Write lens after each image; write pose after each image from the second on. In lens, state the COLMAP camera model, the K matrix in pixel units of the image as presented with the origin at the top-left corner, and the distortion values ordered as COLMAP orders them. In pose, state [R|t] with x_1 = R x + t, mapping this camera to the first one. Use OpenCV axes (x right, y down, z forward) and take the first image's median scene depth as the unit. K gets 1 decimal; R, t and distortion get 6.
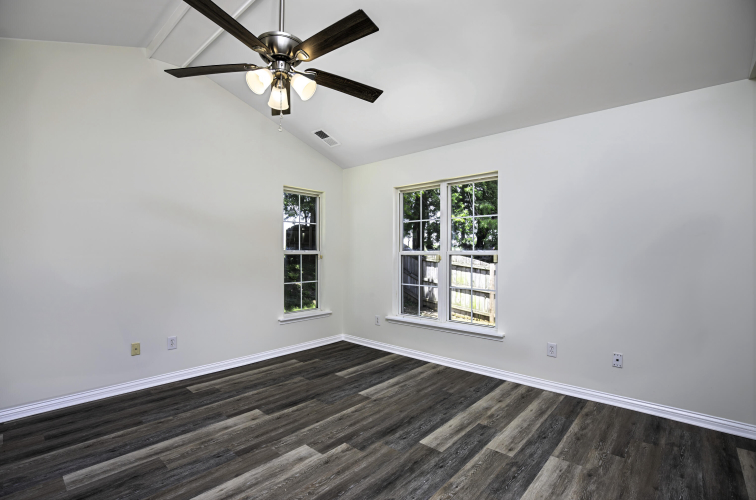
lens RADIAL K [[353.4, 0, 378.0], [0, 353.4, 250.0], [0, 0, 1]] dist [-0.000496, -0.000077]
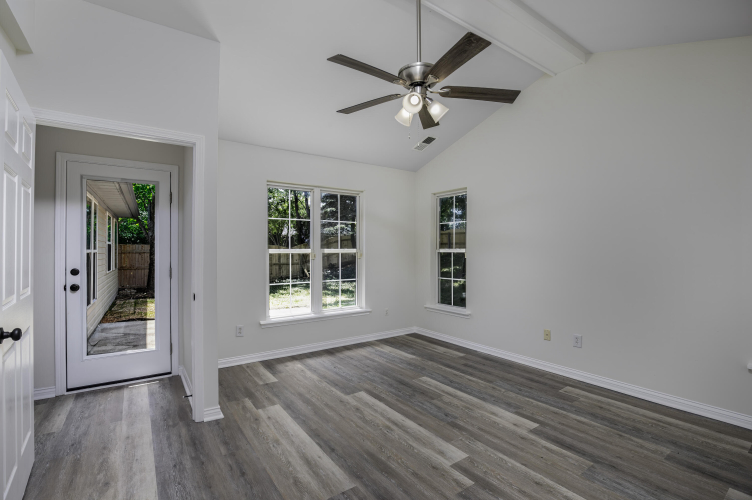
lens RADIAL K [[345.6, 0, 376.0], [0, 345.6, 250.0], [0, 0, 1]] dist [-0.001246, 0.000062]
pose [[-0.212477, -0.010678, -0.977108, 0.681745], [0.010015, 0.999864, -0.013104, 0.013988], [0.977115, -0.012570, -0.212341, 0.877261]]
